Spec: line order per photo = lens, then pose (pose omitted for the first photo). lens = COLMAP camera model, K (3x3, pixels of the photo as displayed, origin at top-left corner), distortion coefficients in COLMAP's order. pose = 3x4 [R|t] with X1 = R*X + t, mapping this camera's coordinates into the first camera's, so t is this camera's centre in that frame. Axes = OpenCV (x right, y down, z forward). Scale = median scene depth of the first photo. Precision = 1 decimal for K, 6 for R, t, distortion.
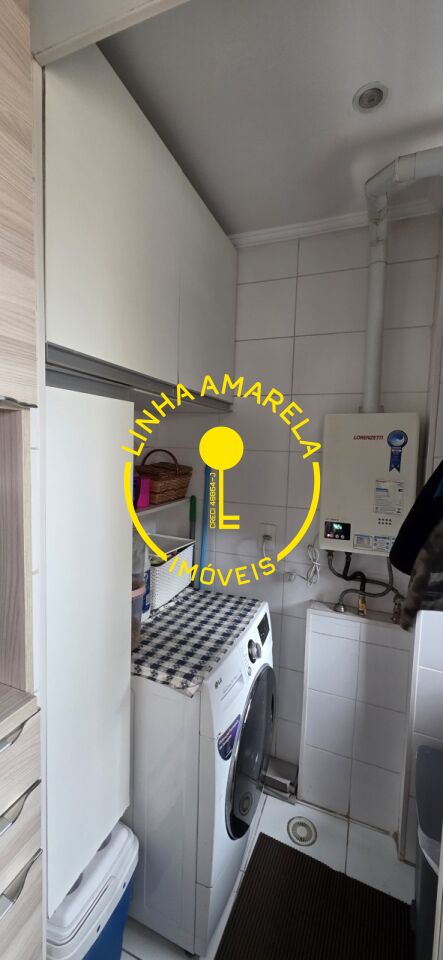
lens RADIAL K [[380.5, 0, 220.4], [0, 380.5, 479.4], [0, 0, 1]] dist [0.005716, -0.000652]
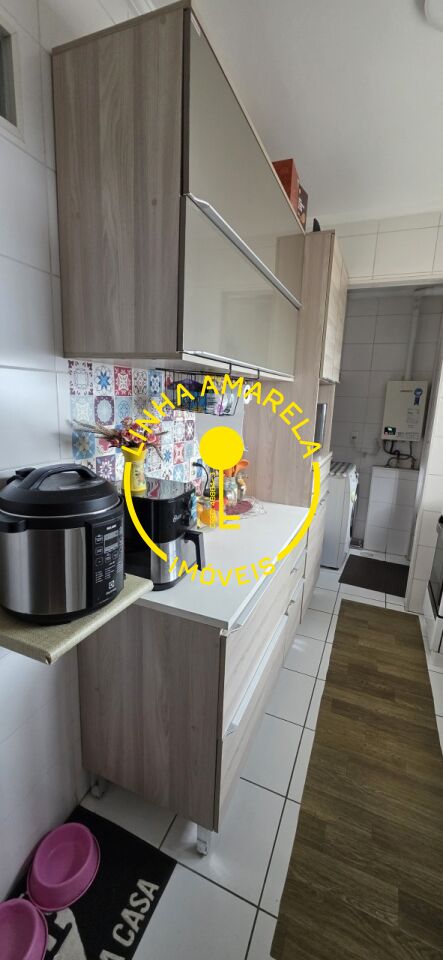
lens RADIAL K [[380.5, 0, 225.0], [0, 380.5, 478.8], [0, 0, 1]] dist [0.005716, -0.000652]
pose [[0.999872, 0.012315, -0.010201, -0.710981], [-0.010945, 0.992104, 0.124937, 0.148467], [0.011659, -0.124809, 0.992112, -1.443471]]
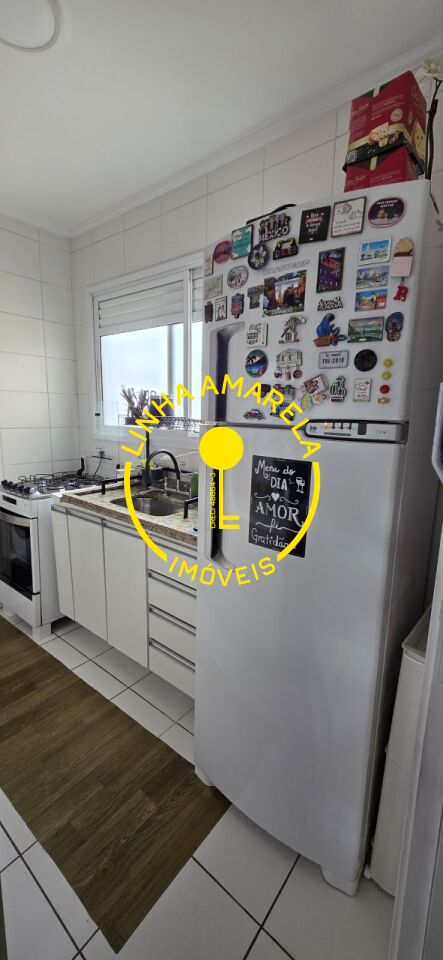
lens RADIAL K [[380.5, 0, 221.5], [0, 380.5, 480.8], [0, 0, 1]] dist [0.005716, -0.000652]
pose [[0.287910, -0.192973, 0.938014, -1.049192], [0.067151, 0.981145, 0.181234, 0.160339], [-0.955300, 0.010810, 0.295440, -1.245235]]
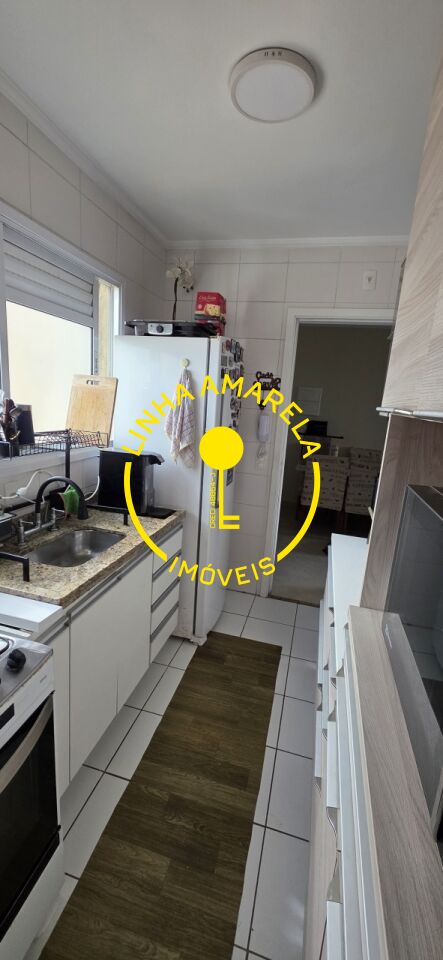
lens RADIAL K [[380.5, 0, 221.6], [0, 380.5, 477.9], [0, 0, 1]] dist [0.005716, -0.000652]
pose [[-0.988103, -0.073990, -0.134822, -0.071018], [-0.111057, 0.949726, 0.292722, -0.088524], [0.106386, 0.304213, -0.946645, 0.497428]]
